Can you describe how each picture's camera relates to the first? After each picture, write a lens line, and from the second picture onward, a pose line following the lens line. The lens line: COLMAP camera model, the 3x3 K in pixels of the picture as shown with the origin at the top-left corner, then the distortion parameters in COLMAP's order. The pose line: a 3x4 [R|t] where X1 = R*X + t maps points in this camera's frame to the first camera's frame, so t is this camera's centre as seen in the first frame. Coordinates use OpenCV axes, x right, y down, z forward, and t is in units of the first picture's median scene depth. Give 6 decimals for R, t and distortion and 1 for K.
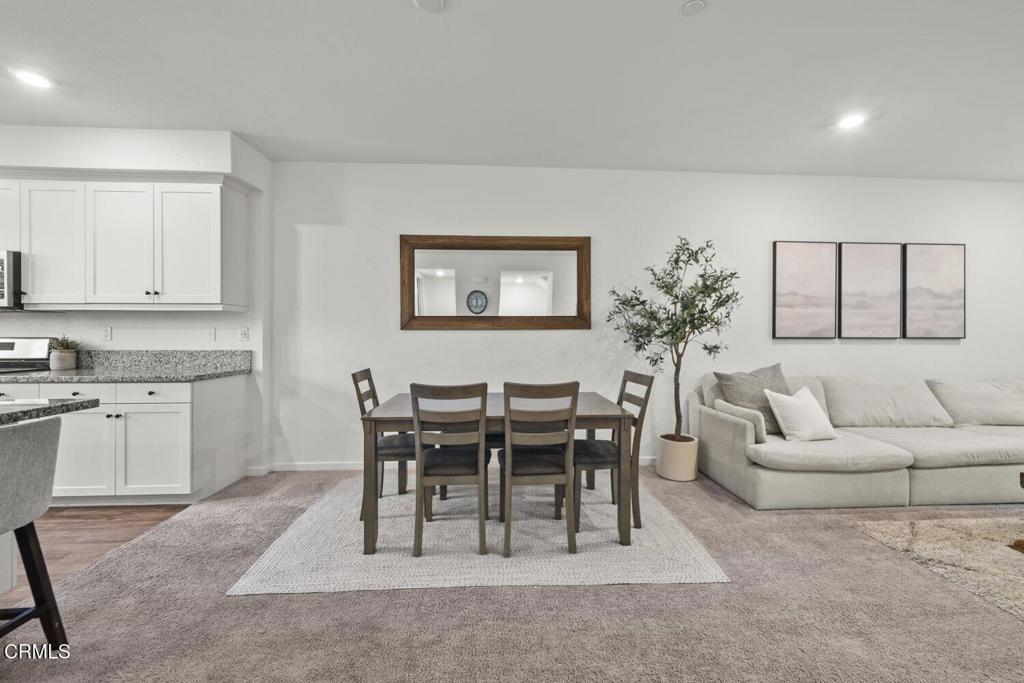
lens RADIAL K [[412.0, 0, 516.2], [0, 412.0, 335.8], [0, 0, 1]] dist [-0.002469, 0.000737]
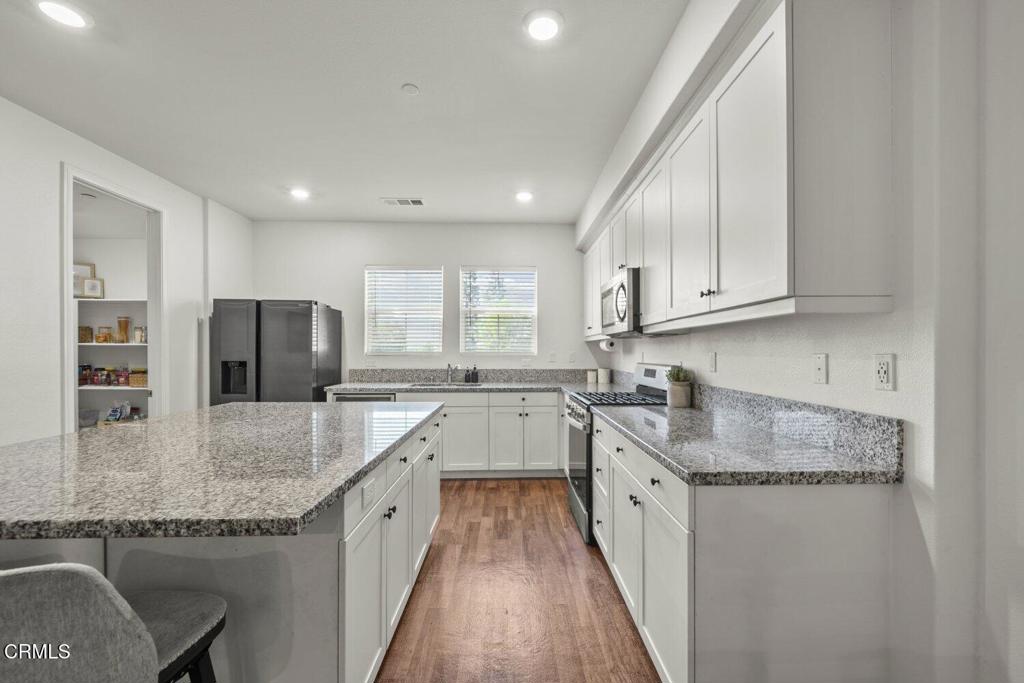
lens RADIAL K [[412.0, 0, 529.5], [0, 412.0, 350.3], [0, 0, 1]] dist [-0.002469, 0.000737]
pose [[-0.011028, -0.002518, -0.999936, -0.305350], [-0.001392, 0.999996, -0.002503, -0.023508], [0.999938, 0.001364, -0.011031, 0.722885]]
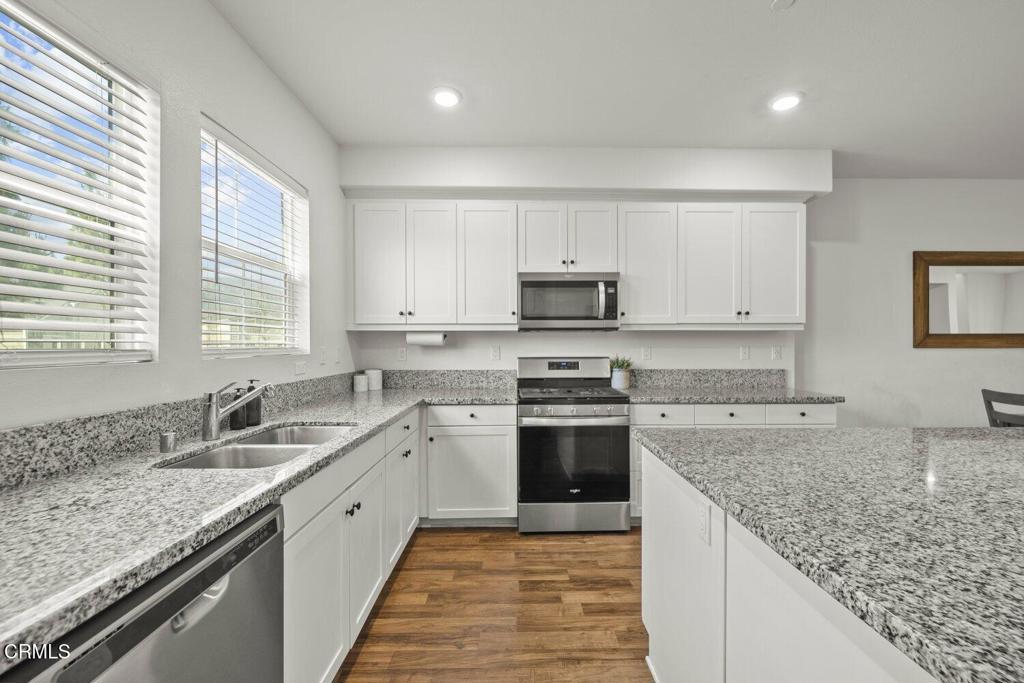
lens RADIAL K [[412.0, 0, 521.5], [0, 412.0, 345.9], [0, 0, 1]] dist [-0.002469, 0.000737]
pose [[0.999178, -0.001291, -0.040518, -1.305025], [0.001383, 0.999997, 0.002225, -0.025224], [0.040515, -0.002280, 0.999176, -0.020706]]
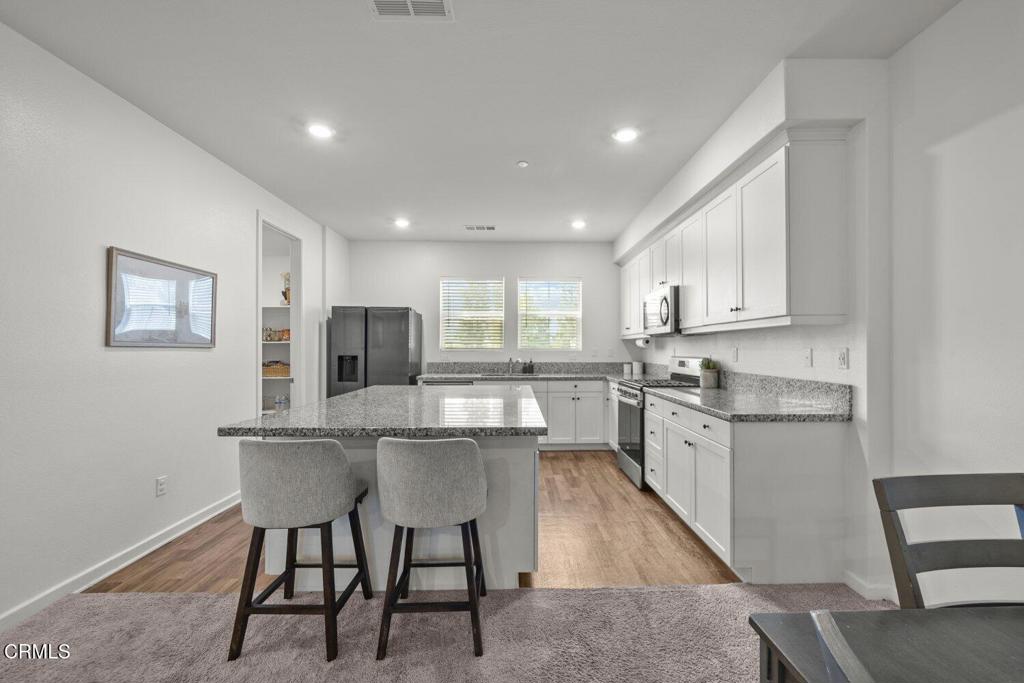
lens RADIAL K [[412.0, 0, 529.8], [0, 412.0, 345.6], [0, 0, 1]] dist [-0.002469, 0.000737]
pose [[-0.020218, -0.006057, -0.999777, -0.012434], [-0.000383, 0.999982, -0.006050, -0.021297], [0.999796, 0.000261, -0.020220, 0.554428]]
